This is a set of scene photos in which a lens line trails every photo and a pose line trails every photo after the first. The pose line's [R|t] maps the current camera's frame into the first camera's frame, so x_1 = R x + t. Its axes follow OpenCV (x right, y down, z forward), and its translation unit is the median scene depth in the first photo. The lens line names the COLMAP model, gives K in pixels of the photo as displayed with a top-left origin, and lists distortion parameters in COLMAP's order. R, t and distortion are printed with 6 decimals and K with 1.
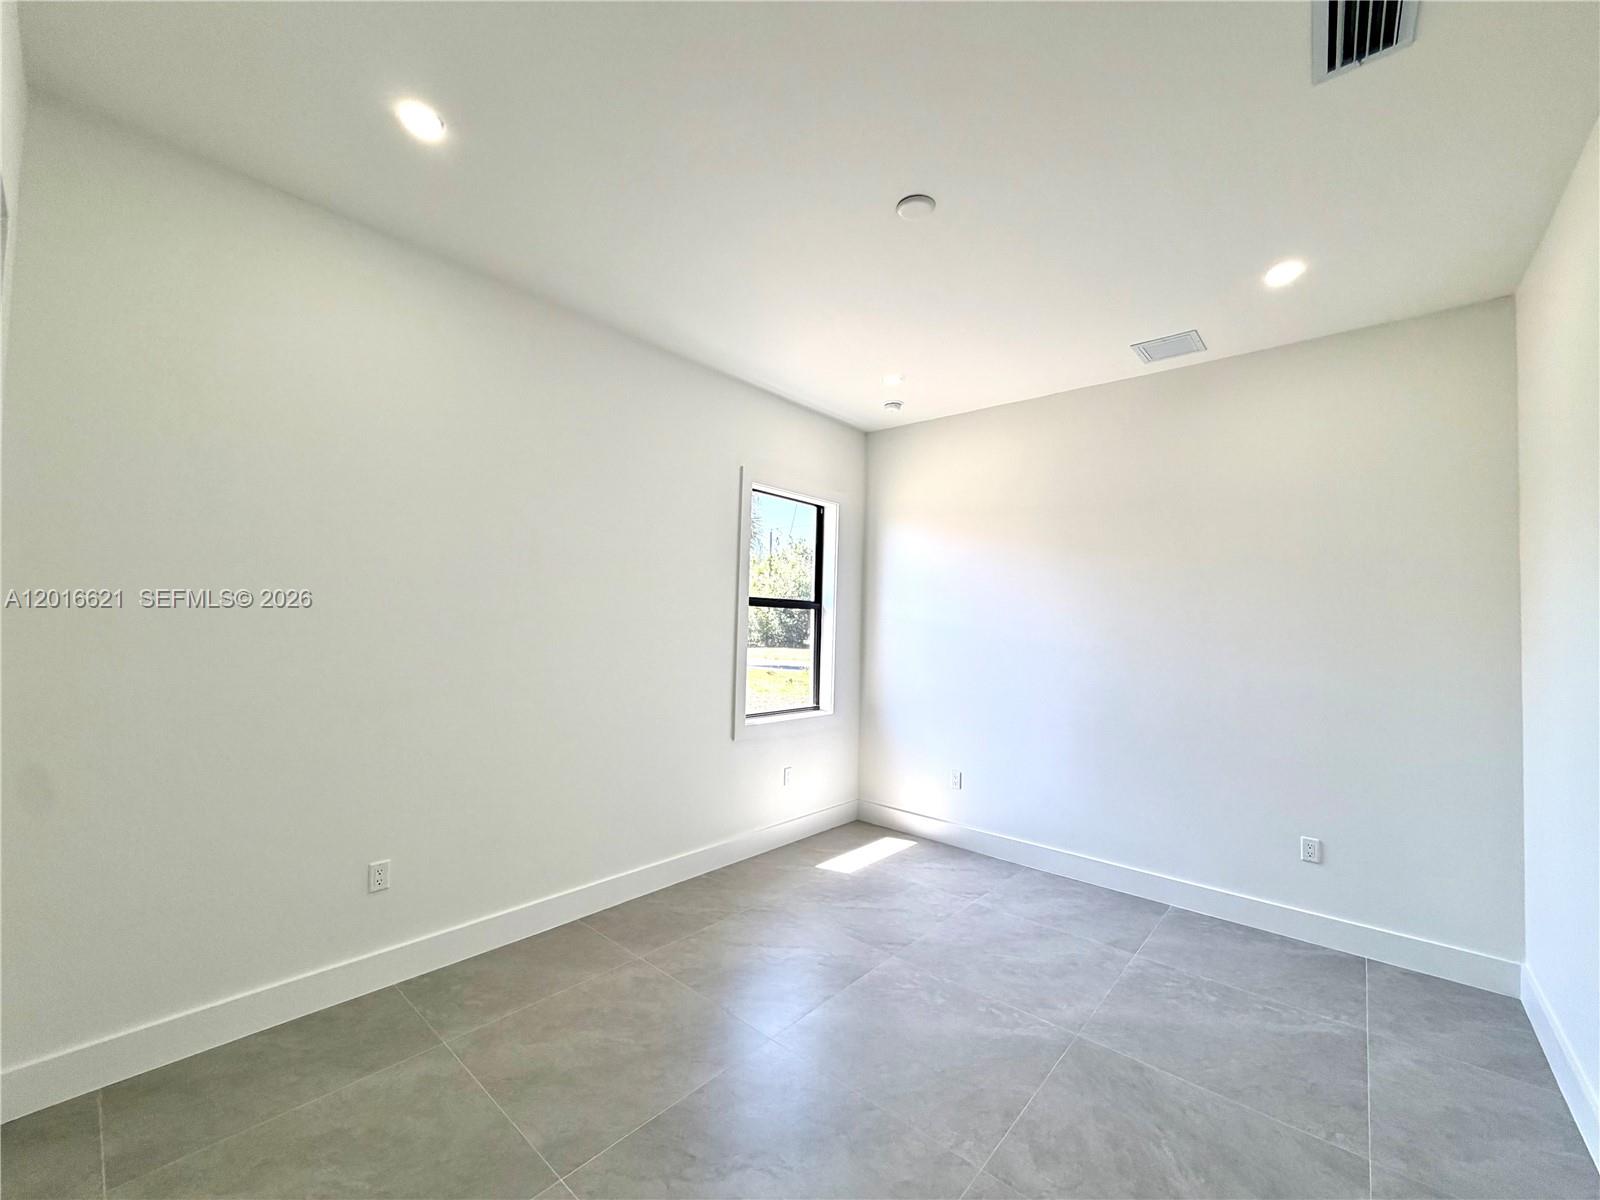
lens RADIAL K [[635.7, 0, 790.9], [0, 635.7, 605.2], [0, 0, 1]] dist [-0.000921, 0.000335]
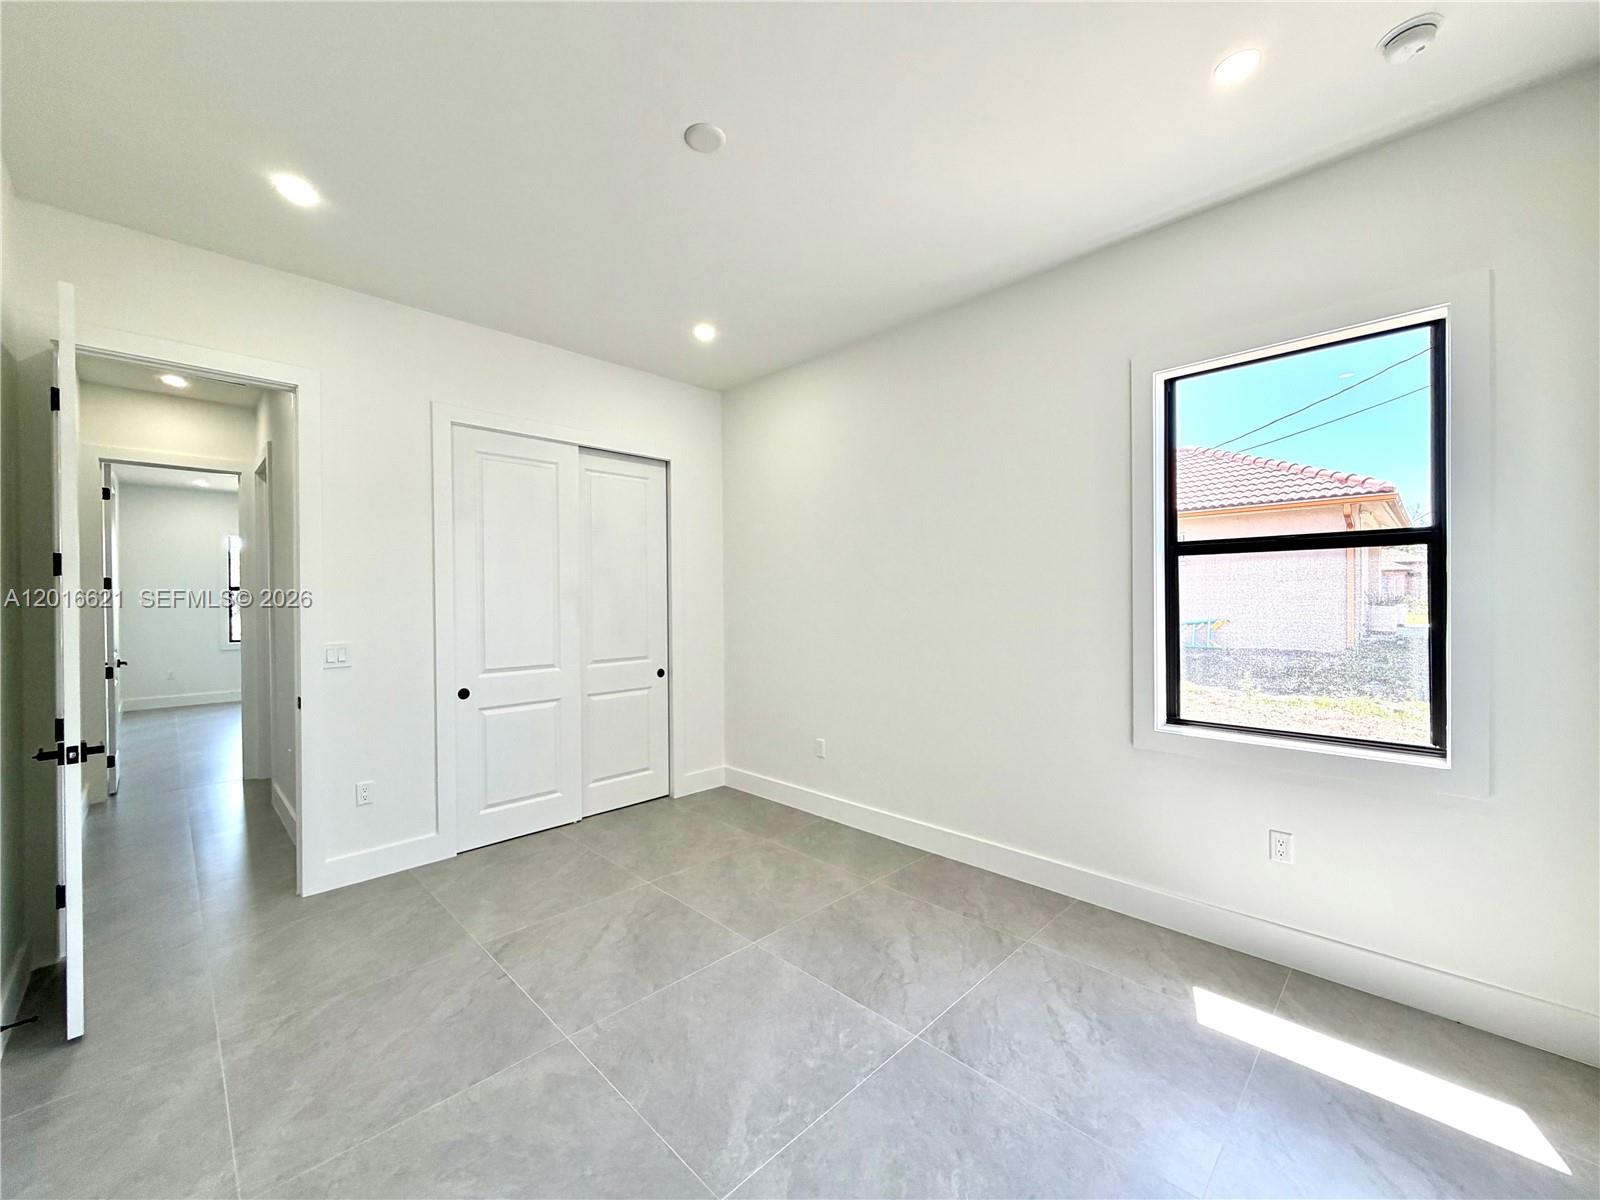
lens RADIAL K [[635.7, 0, 803.8], [0, 635.7, 607.5], [0, 0, 1]] dist [-0.000921, 0.000335]
pose [[-0.052295, -0.015183, -0.998516, 0.892891], [0.037223, 0.999160, -0.017143, 0.074880], [0.997938, -0.038064, -0.051686, 0.928091]]
